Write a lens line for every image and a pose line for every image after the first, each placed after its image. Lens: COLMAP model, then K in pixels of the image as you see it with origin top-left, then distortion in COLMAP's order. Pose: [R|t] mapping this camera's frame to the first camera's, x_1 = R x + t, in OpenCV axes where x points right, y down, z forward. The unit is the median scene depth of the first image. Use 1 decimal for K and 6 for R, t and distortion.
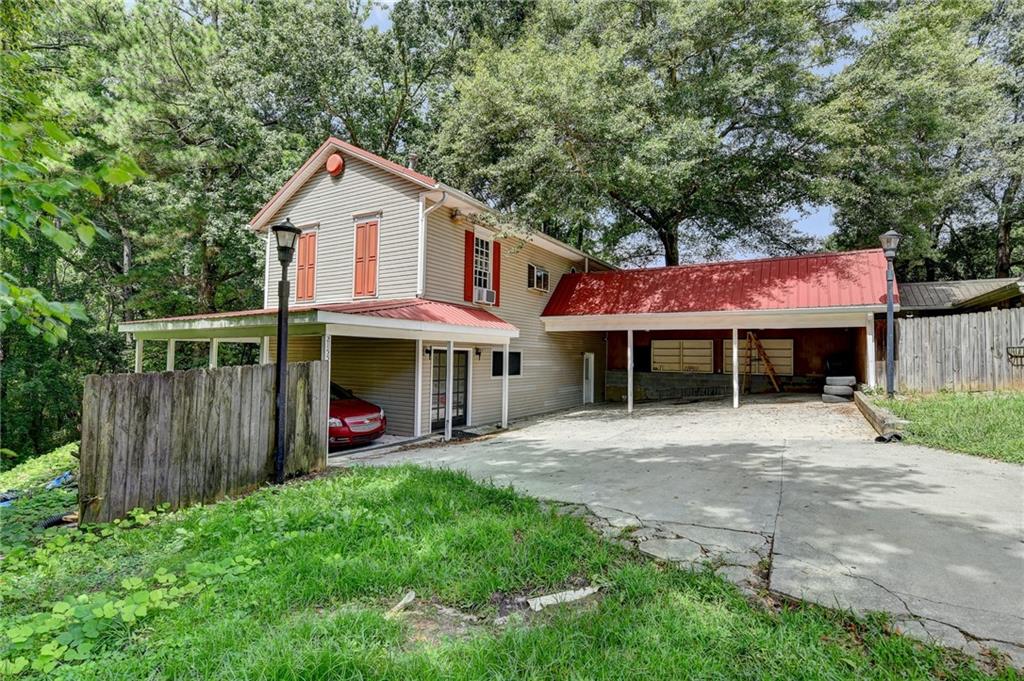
lens RADIAL K [[473.1, 0, 444.9], [0, 473.1, 343.0], [0, 0, 1]] dist [-0.003468, -0.000381]
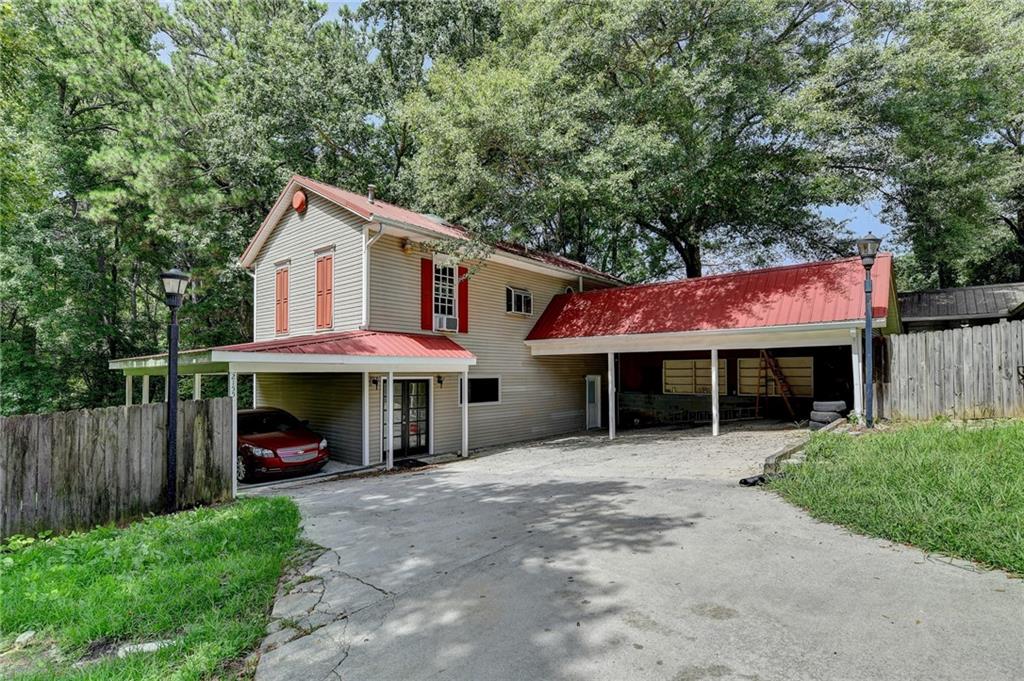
lens RADIAL K [[473.1, 0, 455.6], [0, 473.1, 373.3], [0, 0, 1]] dist [-0.003468, -0.000381]
pose [[0.989206, -0.021137, -0.144996, 0.270754], [0.024608, 0.999451, 0.022185, -0.018008], [0.144447, -0.025513, 0.989184, 0.020527]]
